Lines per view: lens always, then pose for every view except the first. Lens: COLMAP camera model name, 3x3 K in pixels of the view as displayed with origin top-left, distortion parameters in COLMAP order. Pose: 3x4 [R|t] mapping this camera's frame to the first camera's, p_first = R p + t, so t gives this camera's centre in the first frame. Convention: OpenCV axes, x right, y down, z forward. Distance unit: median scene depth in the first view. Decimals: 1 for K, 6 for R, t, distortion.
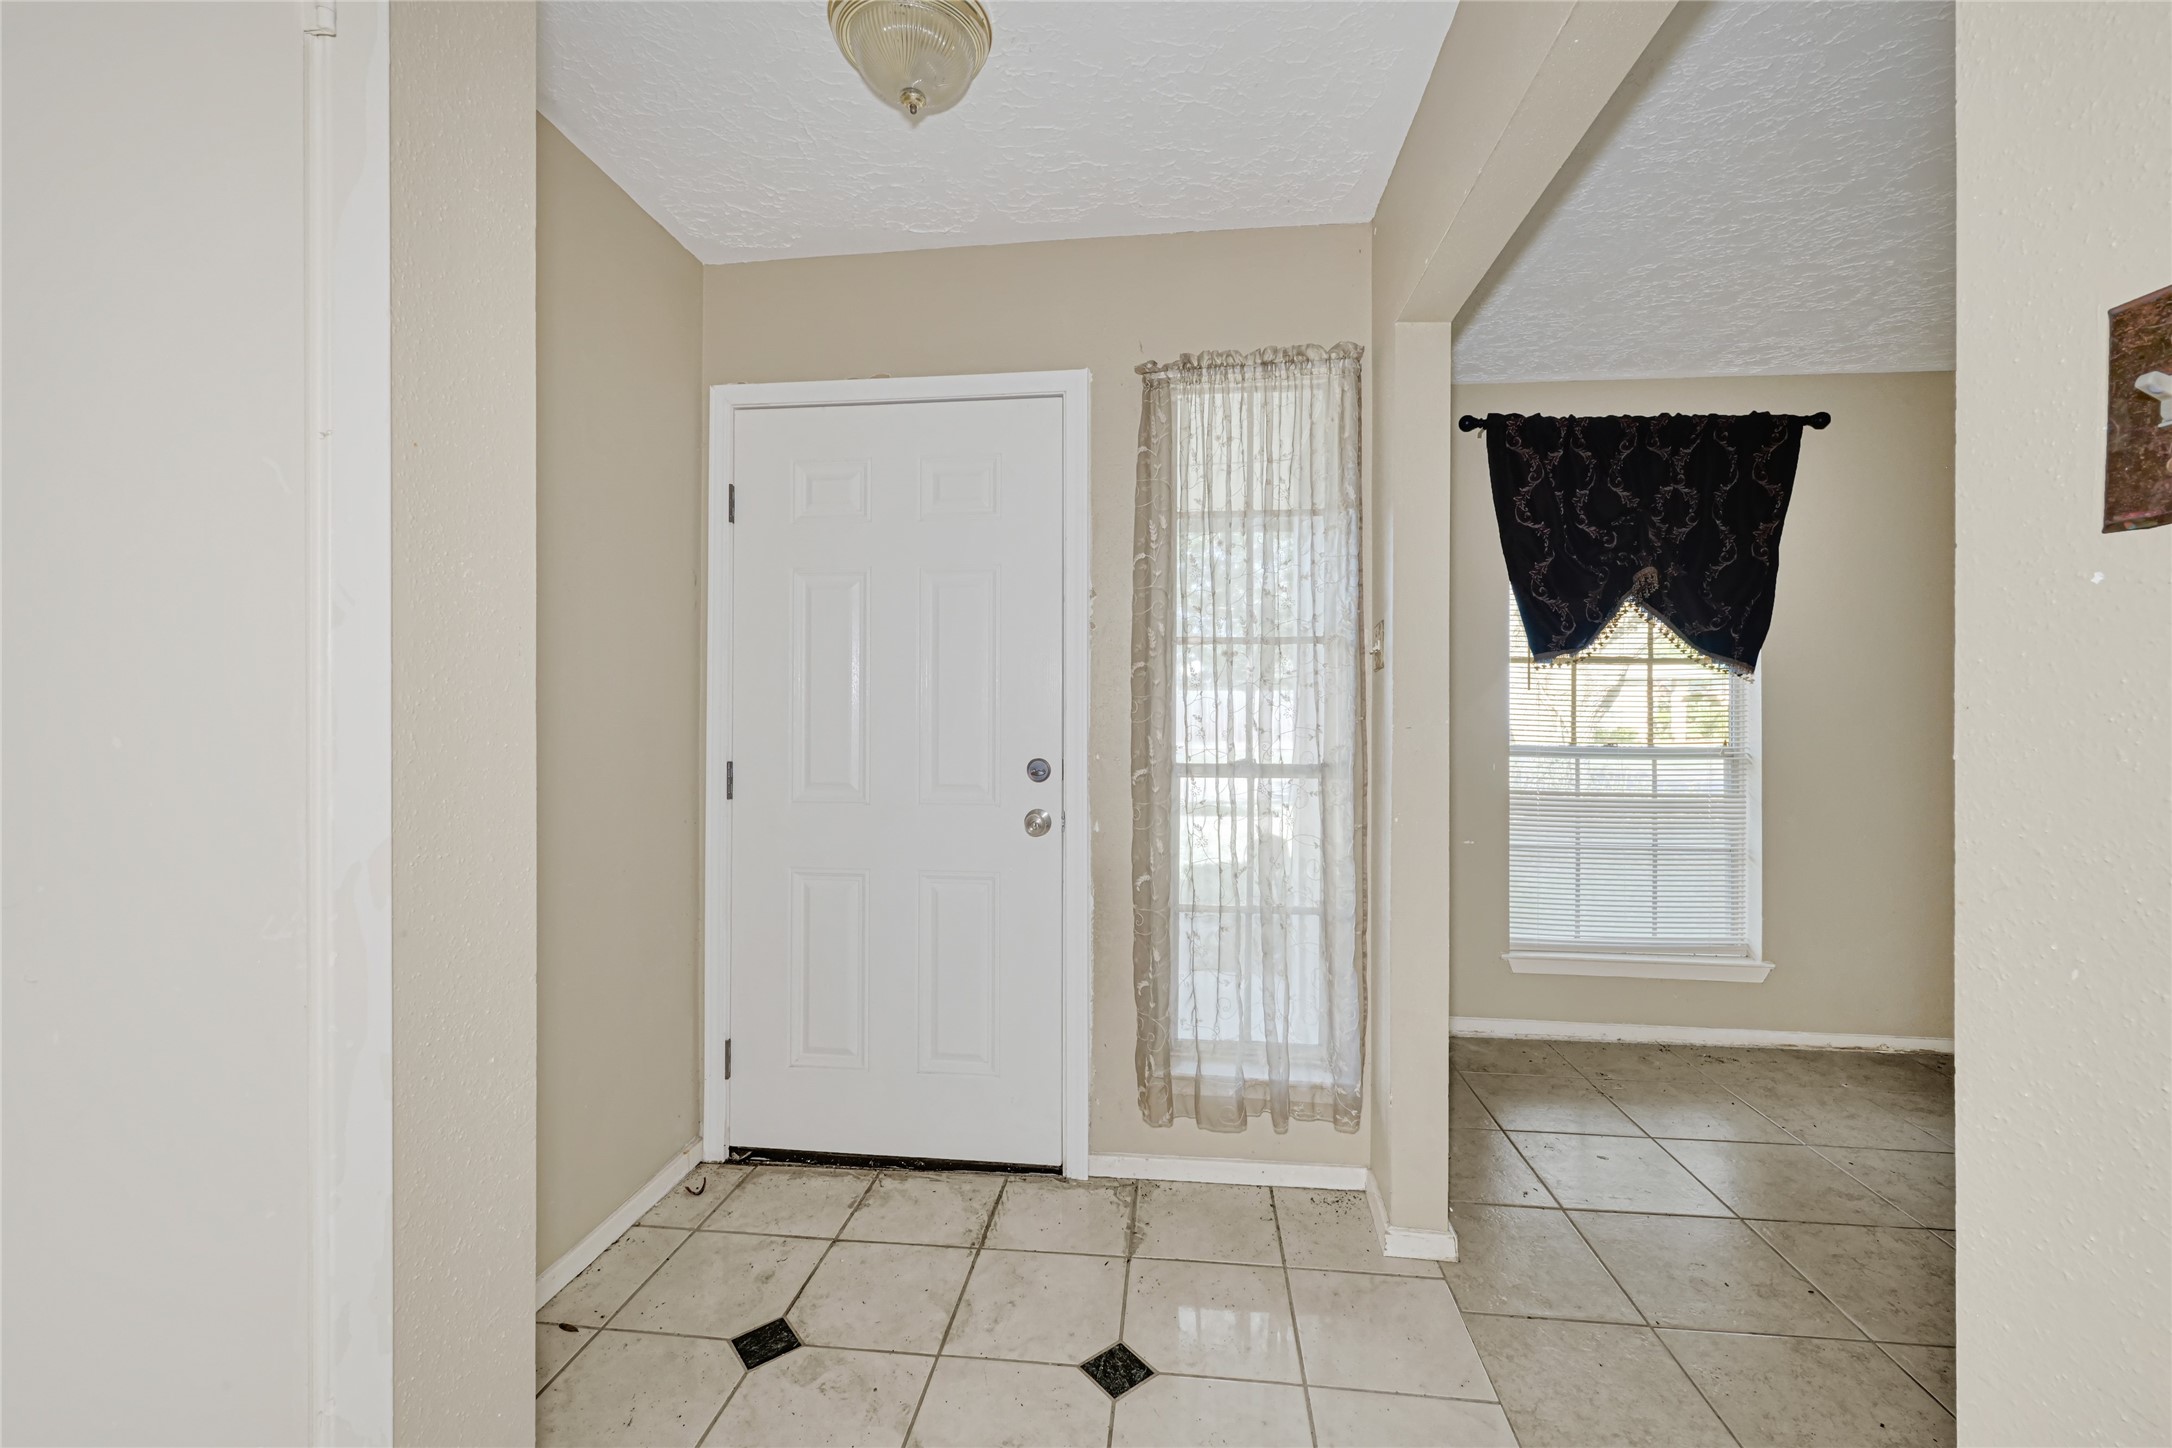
lens RADIAL K [[885.4, 0, 1089.5], [0, 885.4, 701.3], [0, 0, 1]] dist [0.001369, 0.000722]
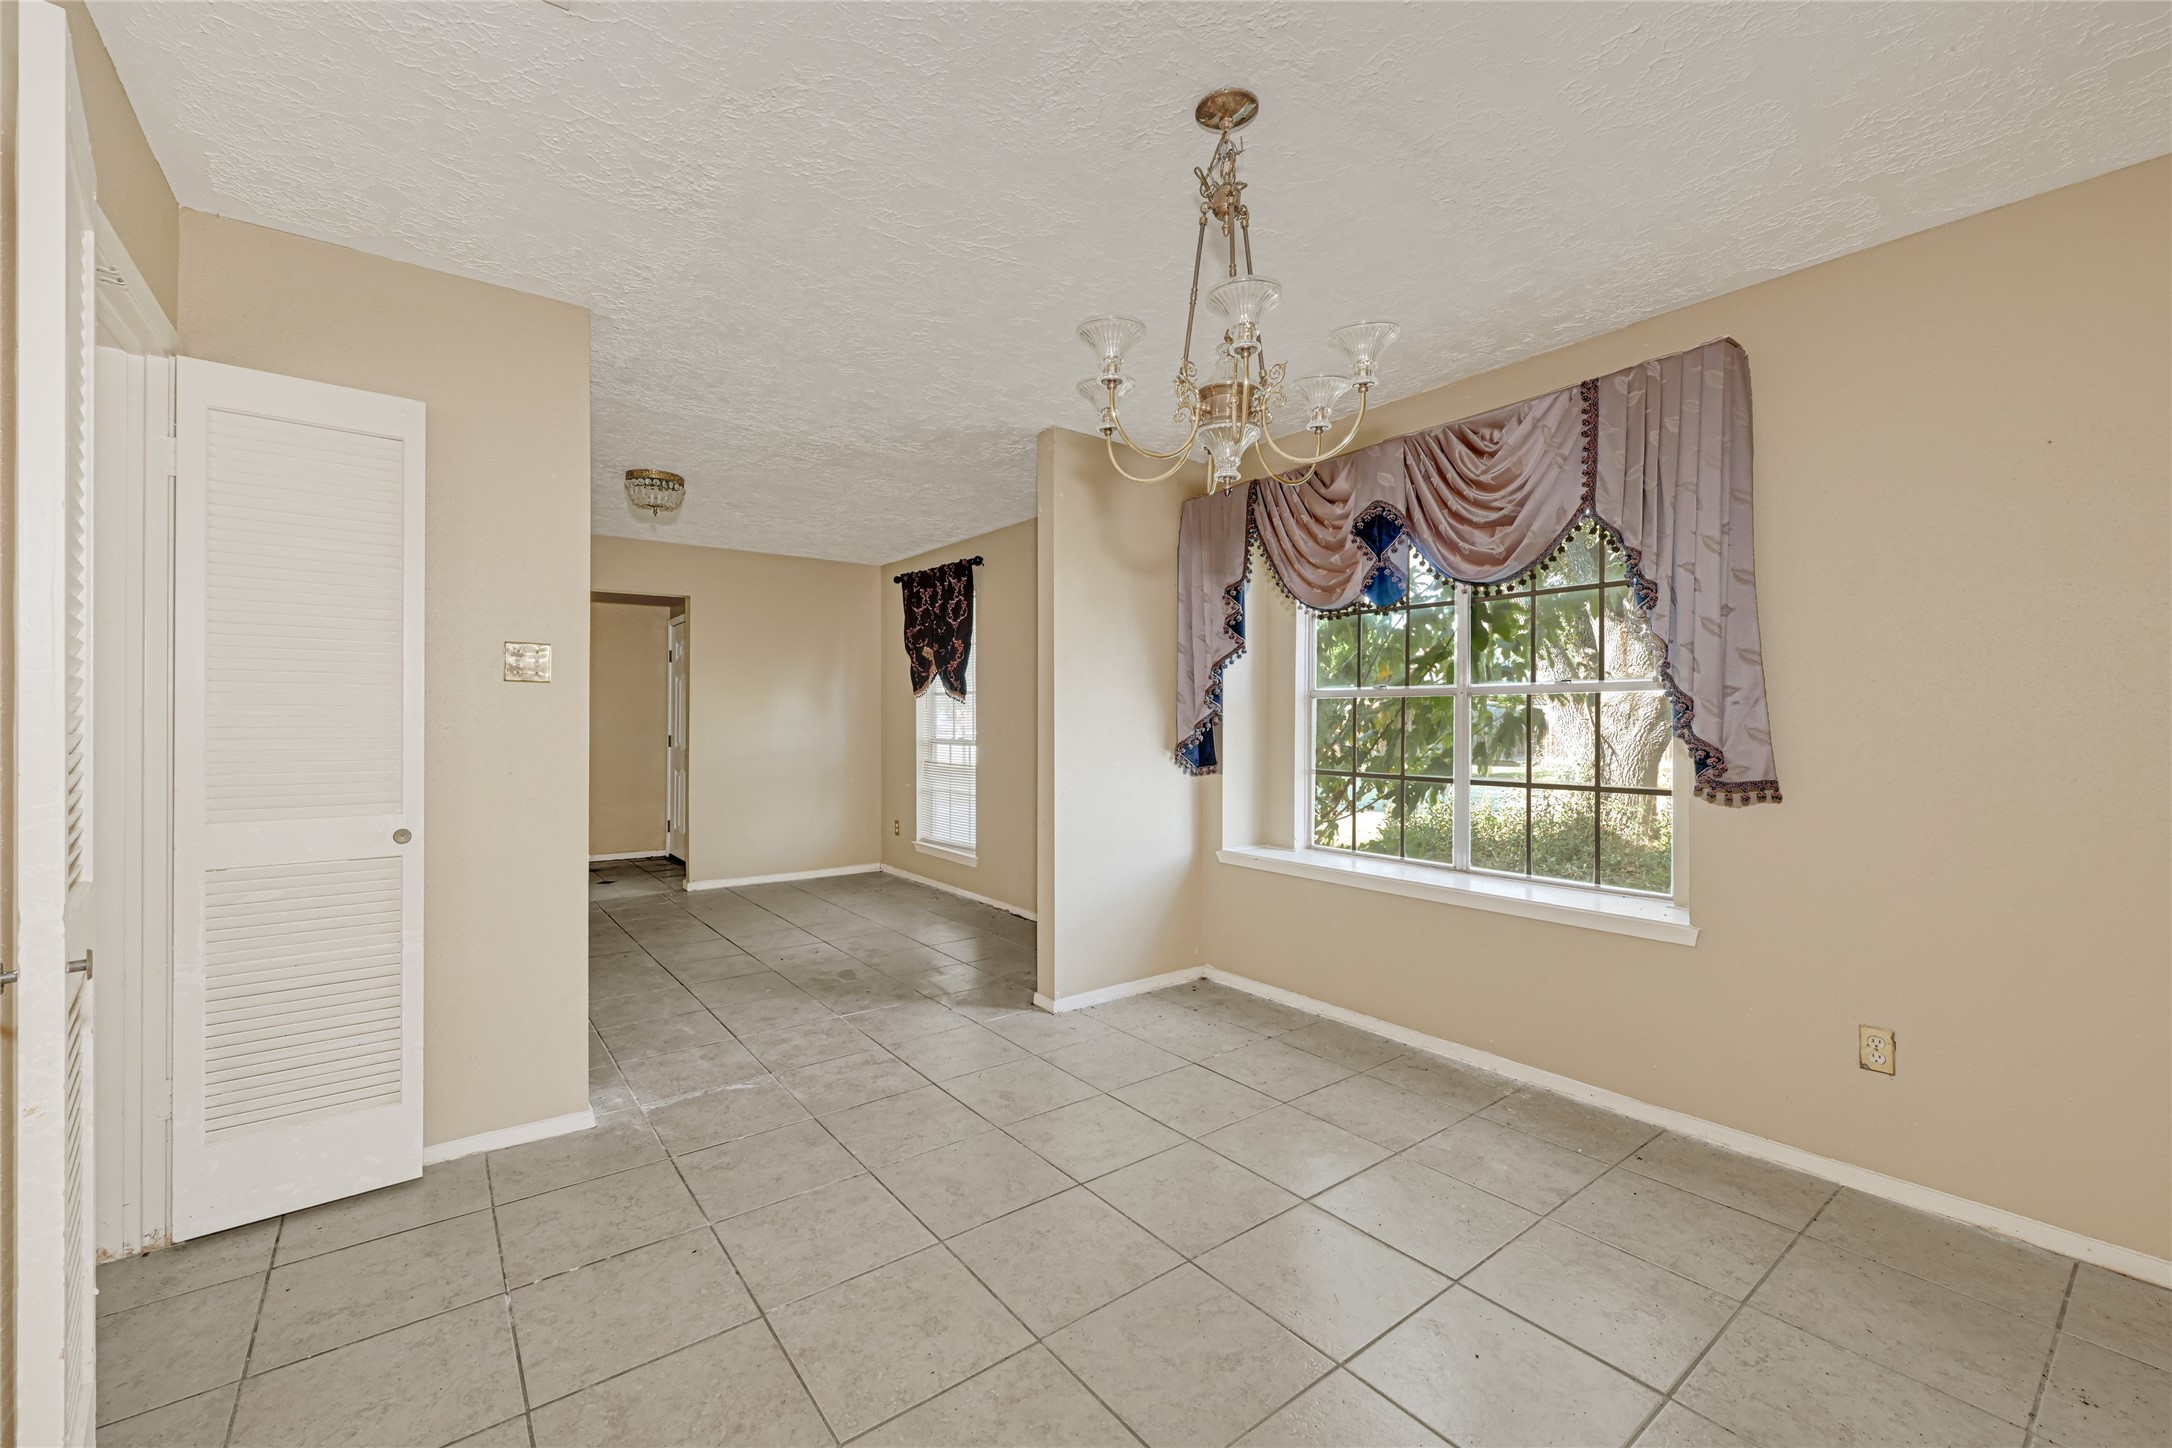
lens RADIAL K [[885.4, 0, 1095.4], [0, 885.4, 711.9], [0, 0, 1]] dist [0.001369, 0.000722]
pose [[0.689359, -0.009931, -0.724352, 2.277994], [0.008354, 0.999949, -0.005759, 0.008772], [0.724372, -0.002081, 0.689406, -0.084994]]
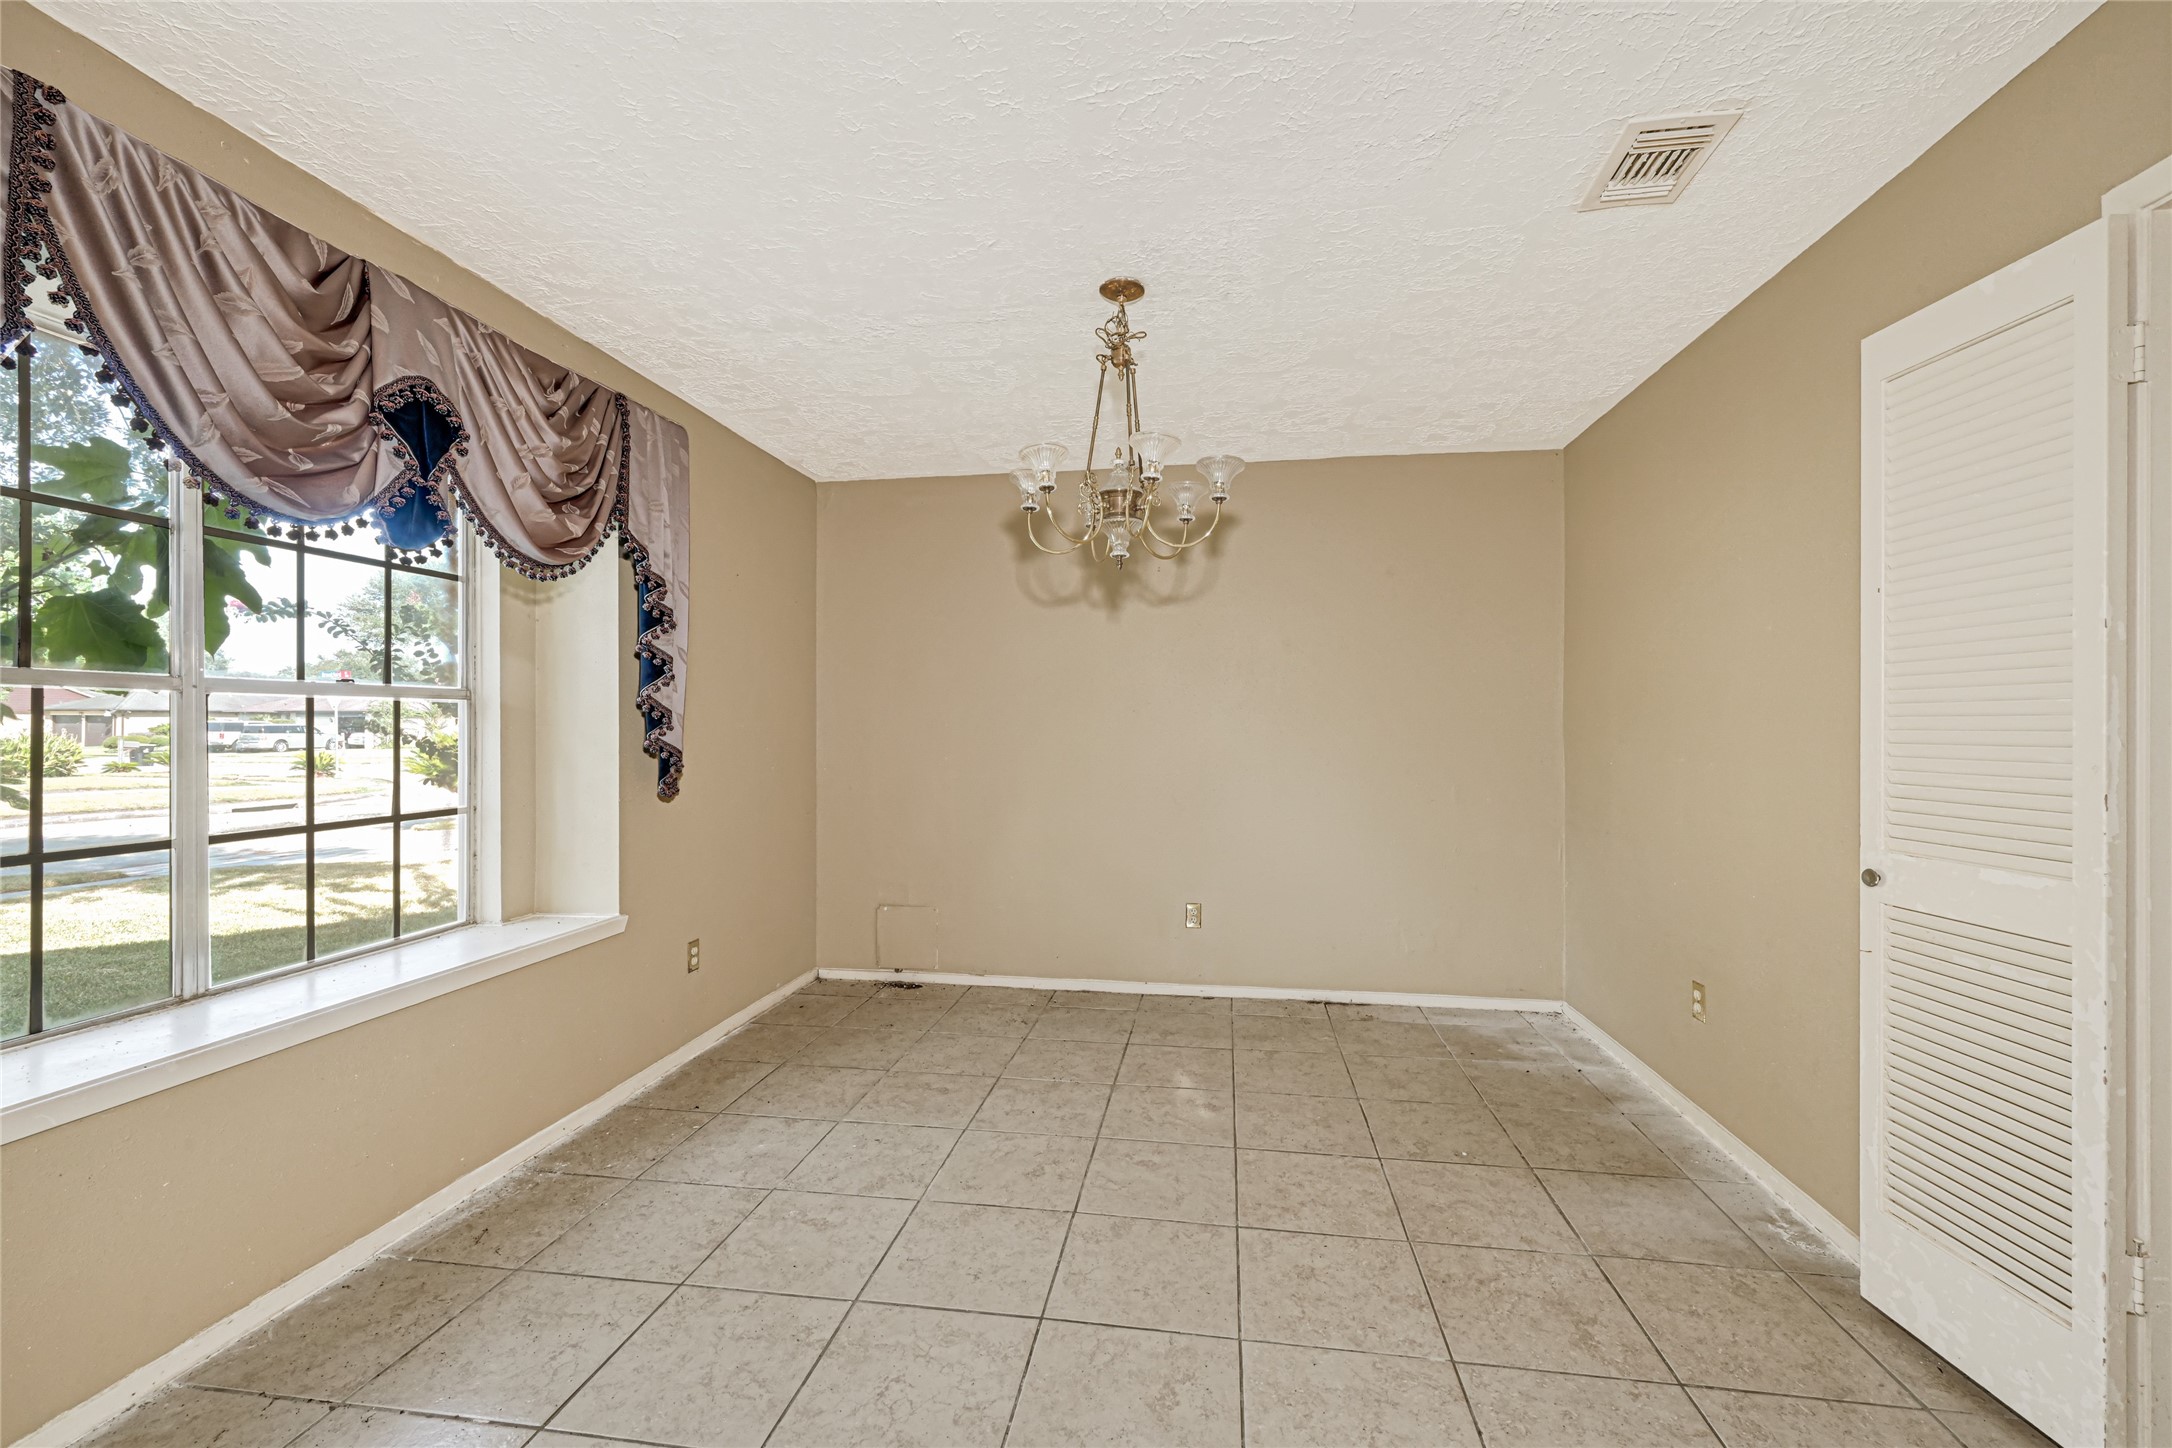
lens RADIAL K [[885.4, 0, 1092.5], [0, 885.4, 736.3], [0, 0, 1]] dist [0.001369, 0.000722]
pose [[0.041220, 0.003843, 0.999143, 1.182622], [-0.011085, 0.999933, -0.003389, 0.016302], [-0.999089, -0.010936, 0.041260, 0.346299]]
